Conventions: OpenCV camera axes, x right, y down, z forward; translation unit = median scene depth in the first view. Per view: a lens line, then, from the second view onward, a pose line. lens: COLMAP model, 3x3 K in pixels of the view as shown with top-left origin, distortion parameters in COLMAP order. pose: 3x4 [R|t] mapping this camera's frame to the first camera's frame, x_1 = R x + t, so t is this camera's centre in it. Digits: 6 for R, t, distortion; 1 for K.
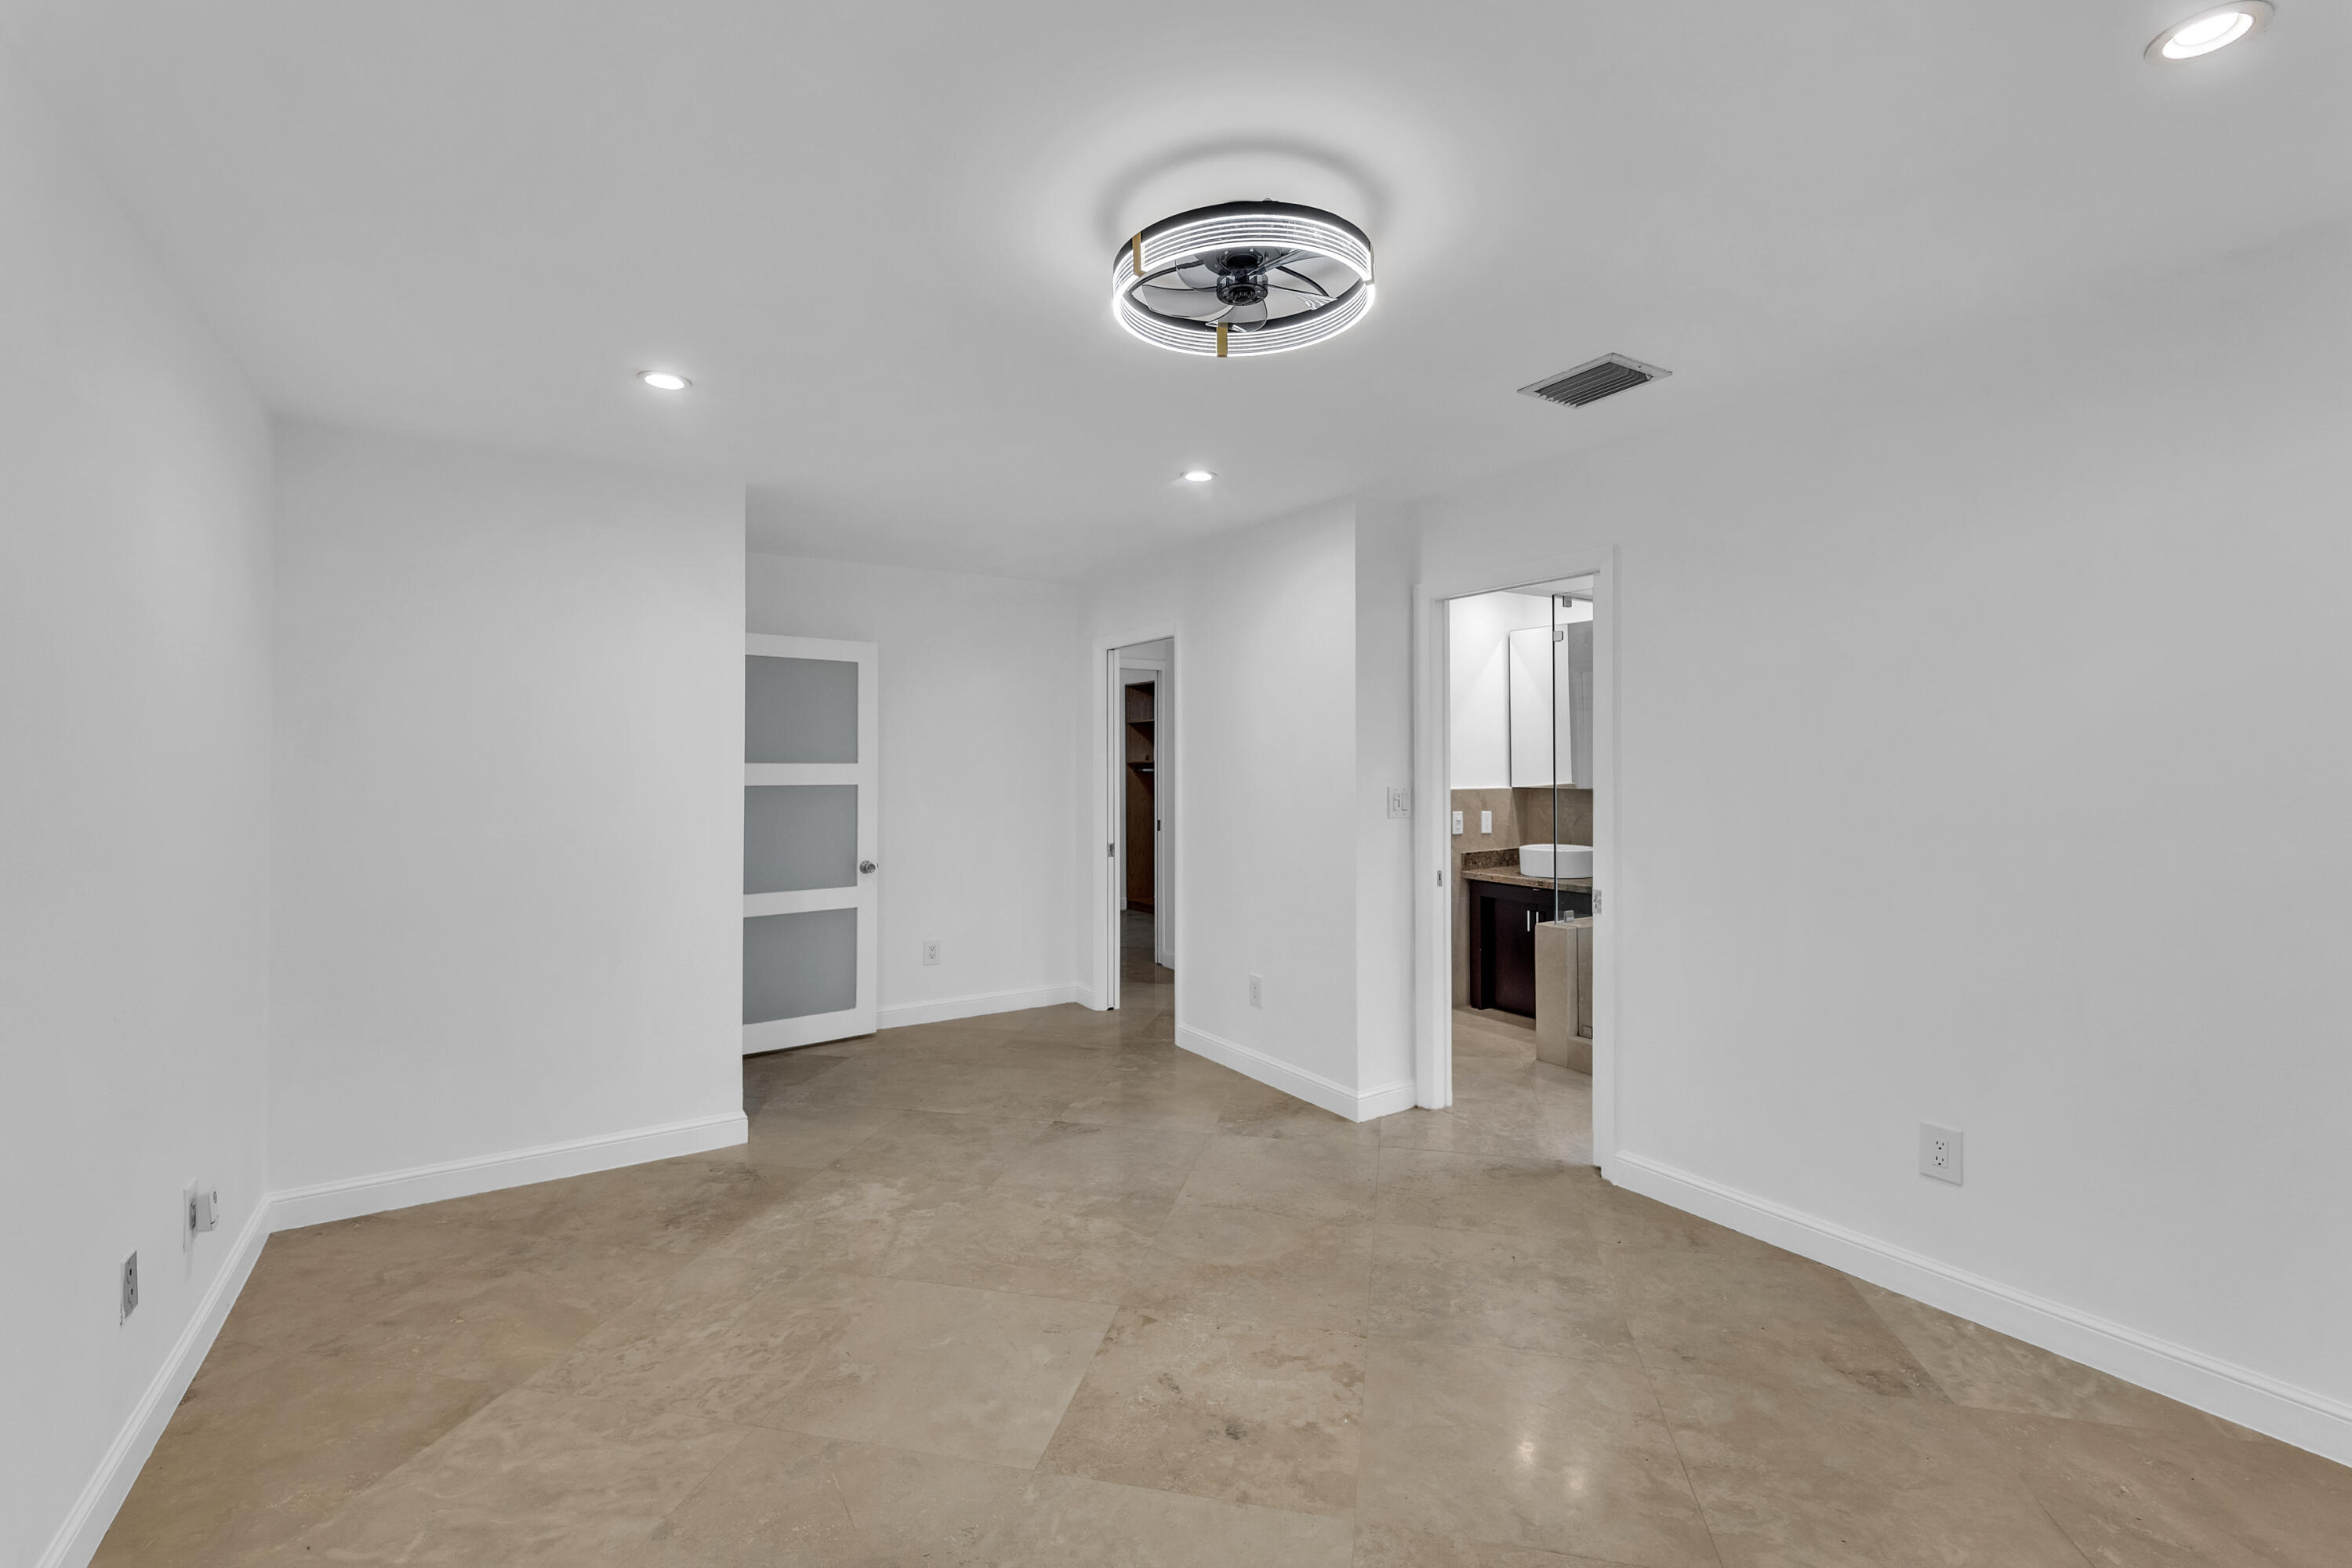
lens RADIAL K [[1012.3, 0, 1164.3], [0, 1012.3, 753.6], [0, 0, 1]] dist [-0.000305, -0.000077]
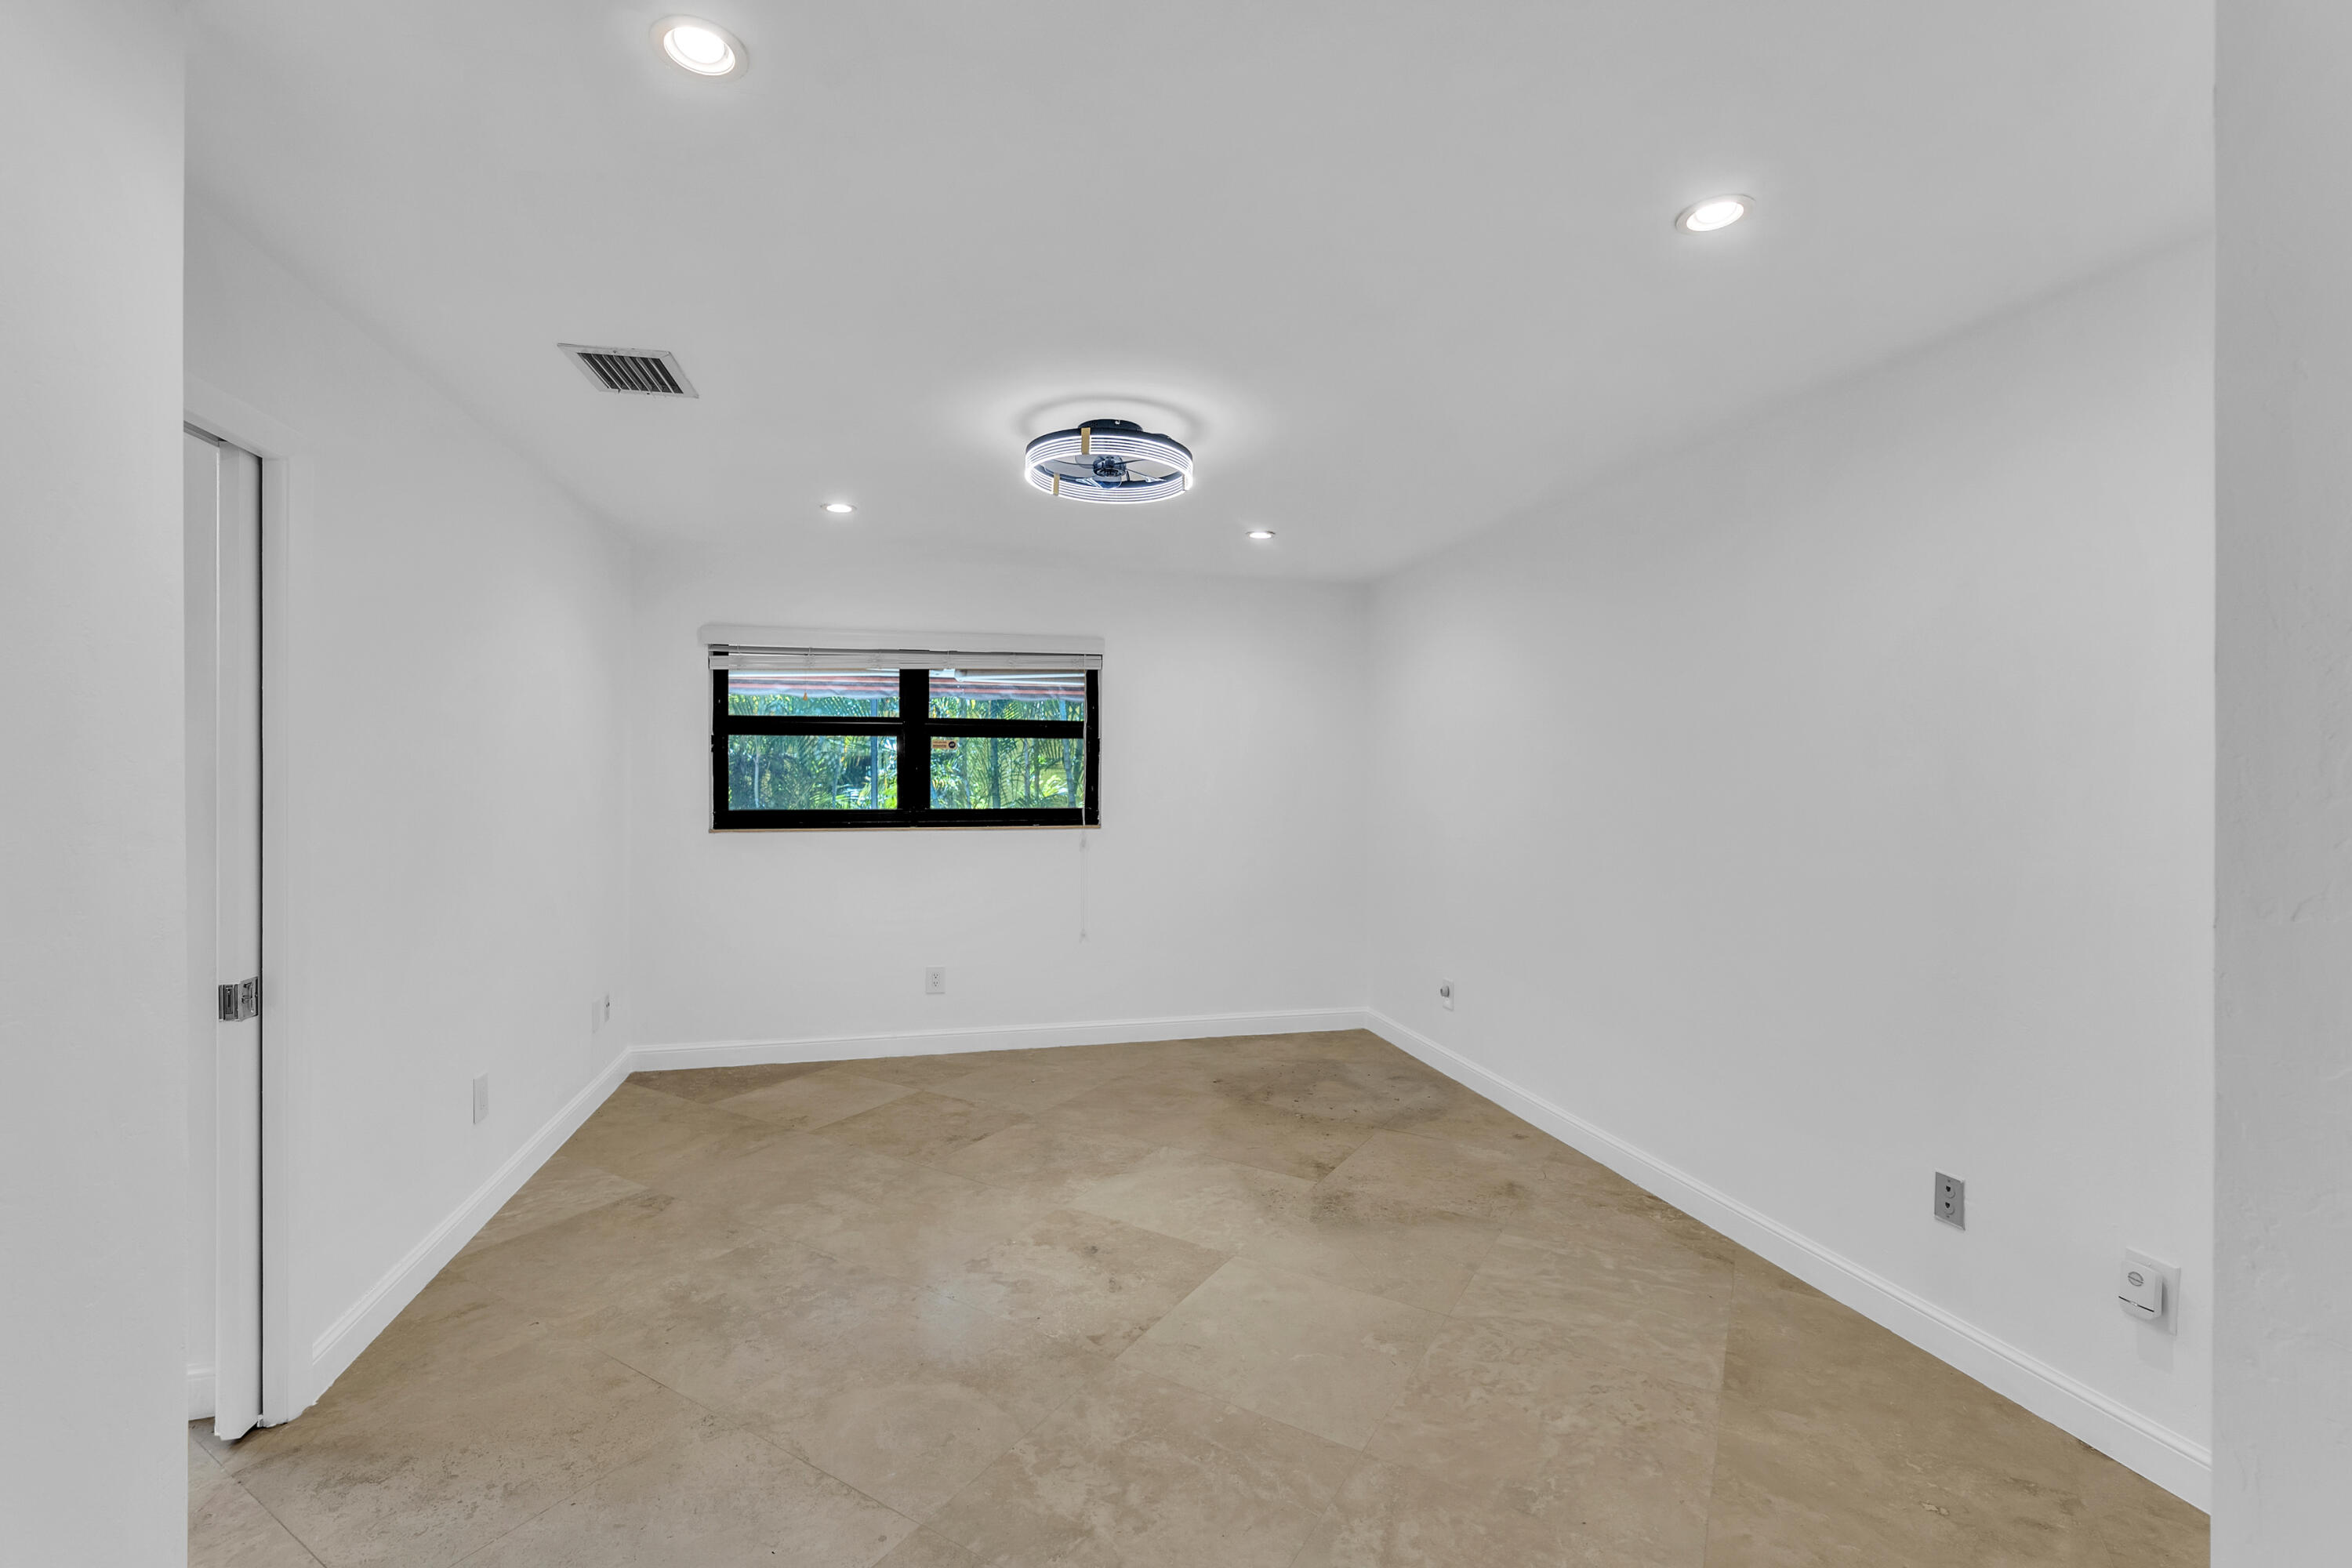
lens RADIAL K [[1010.4, 0, 1174.6], [0, 1010.4, 780.4], [0, 0, 1]] dist [-0.001400, -0.000398]
pose [[-0.952046, -0.003770, 0.305931, -0.410444], [-0.005918, 0.999964, -0.006093, 0.022600], [-0.305897, -0.007611, -0.952034, 2.028150]]
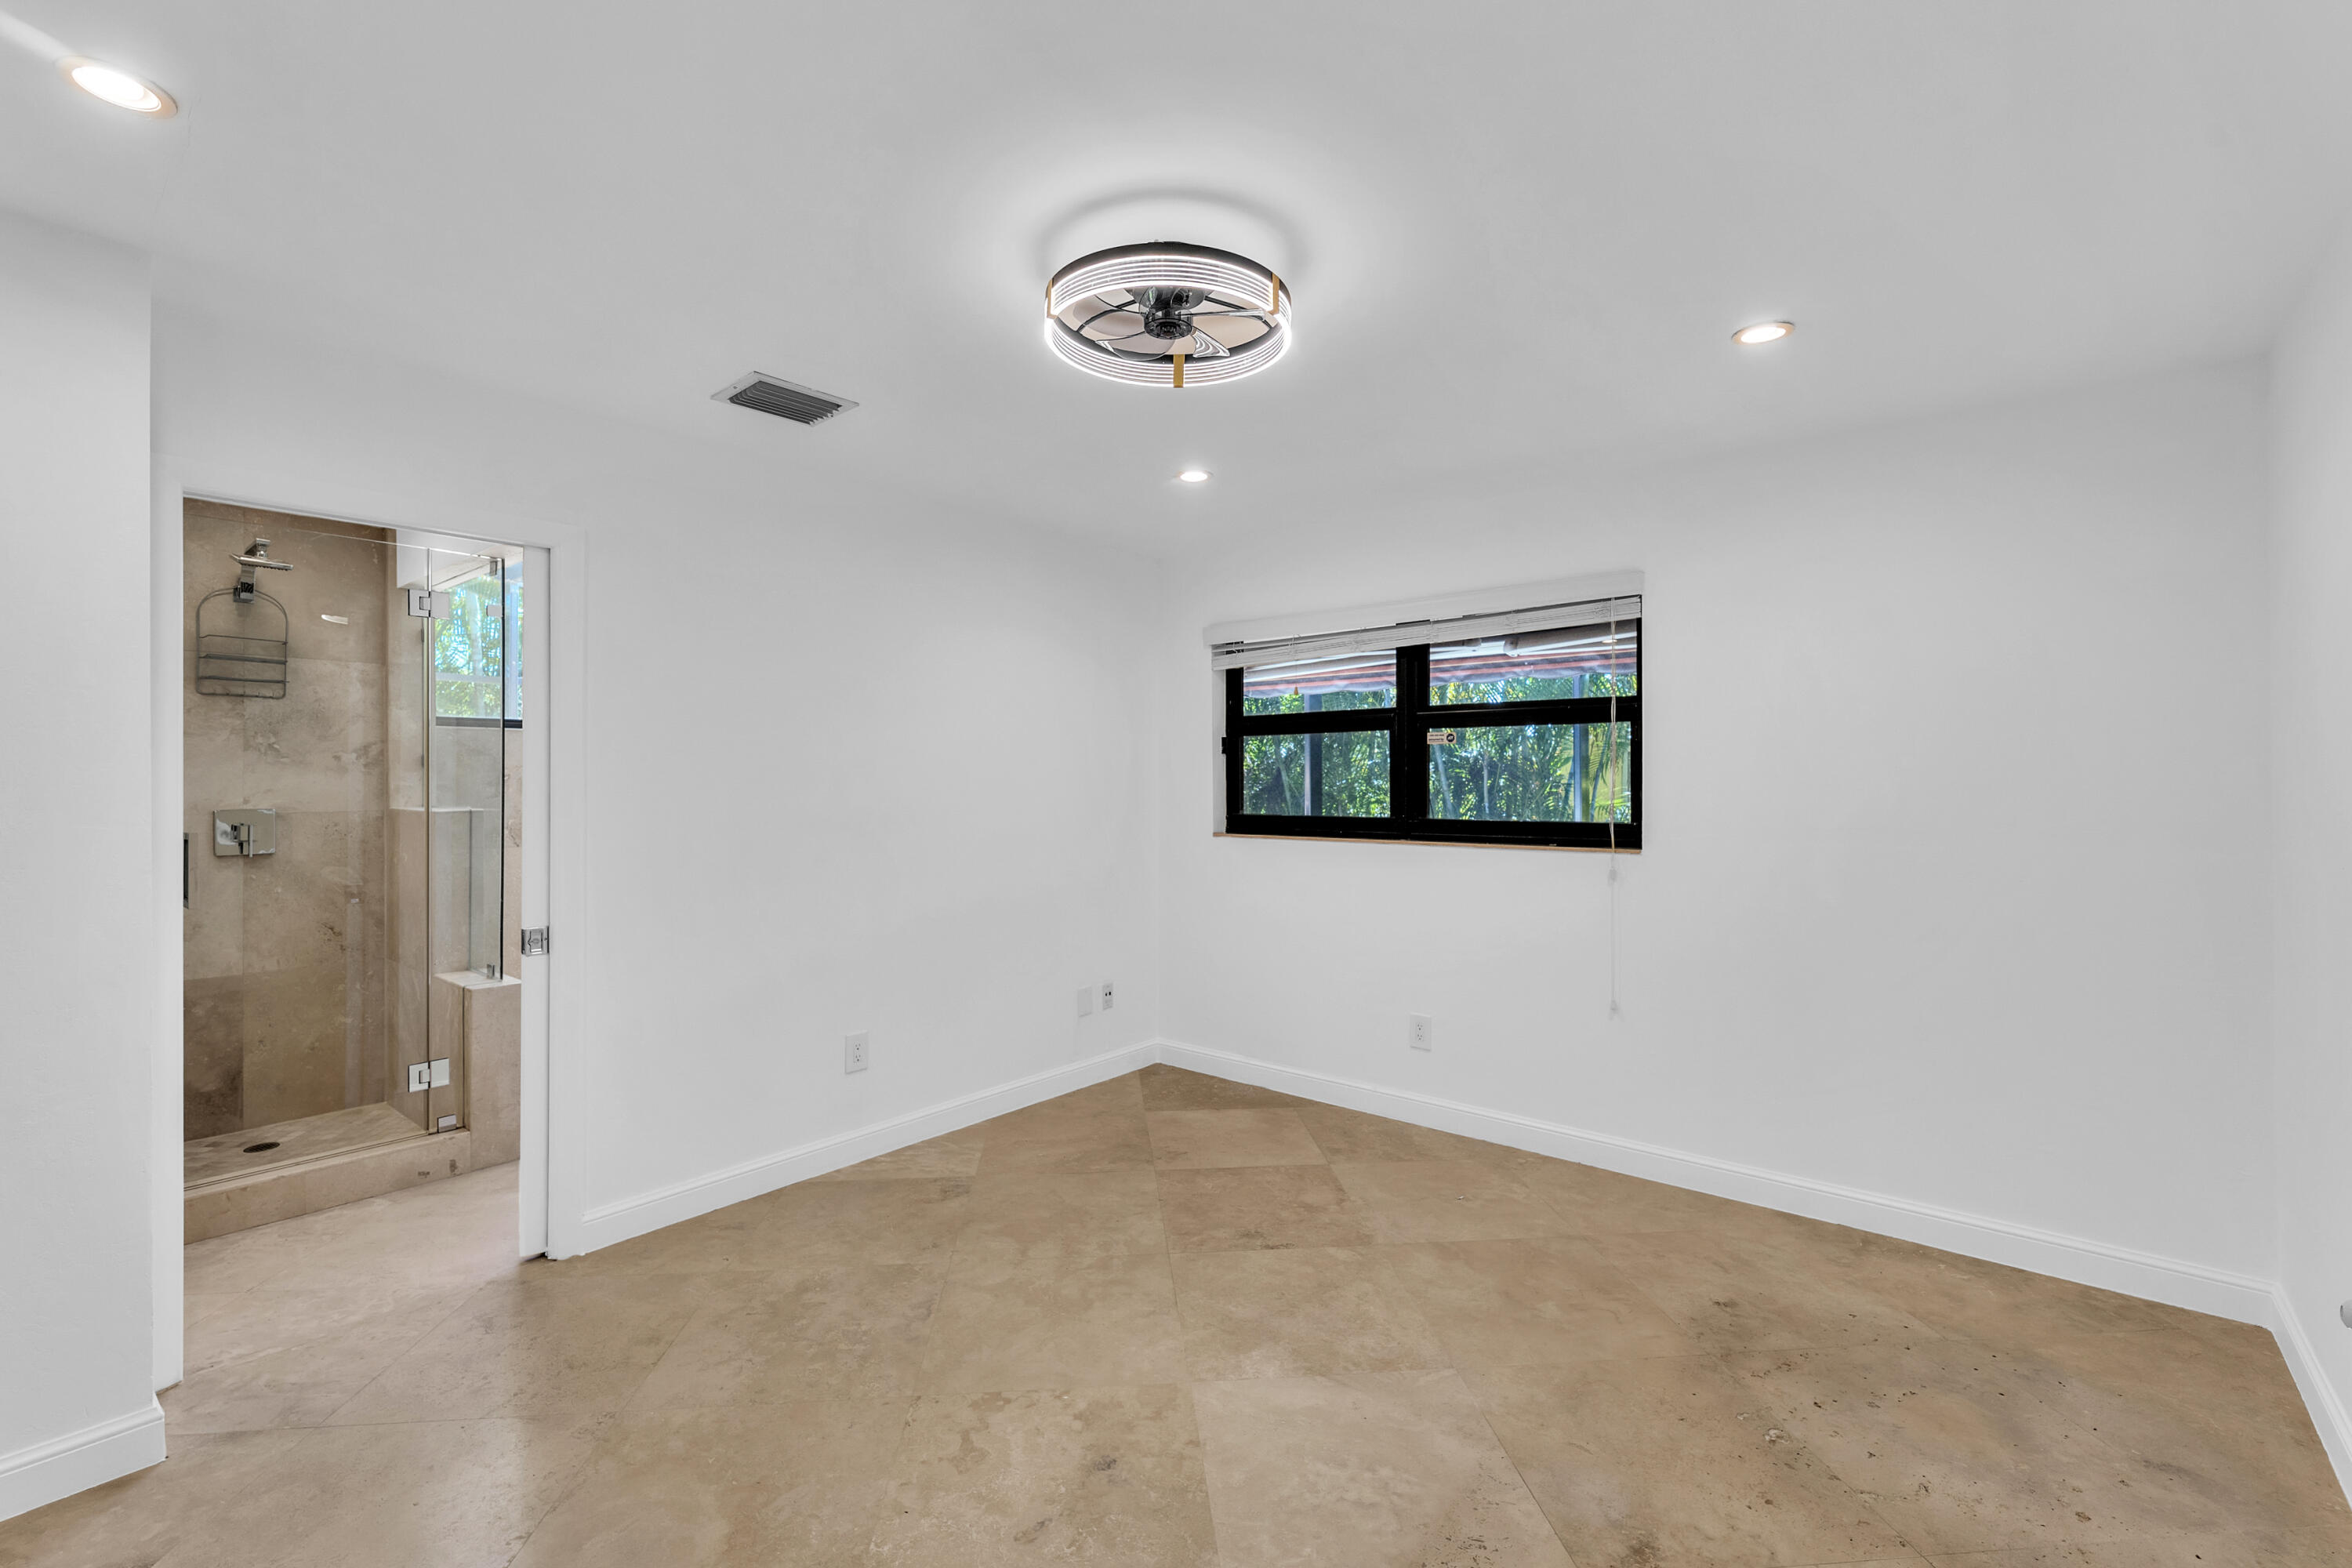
lens RADIAL K [[1010.2, 0, 1179.5], [0, 1010.2, 774.5], [0, 0, 1]] dist [-0.000772, 0.000084]
pose [[-0.313743, 0.004845, 0.949495, -0.768886], [-0.008191, 0.999936, -0.007809, 0.015047], [-0.949472, -0.010228, -0.313684, 1.092703]]
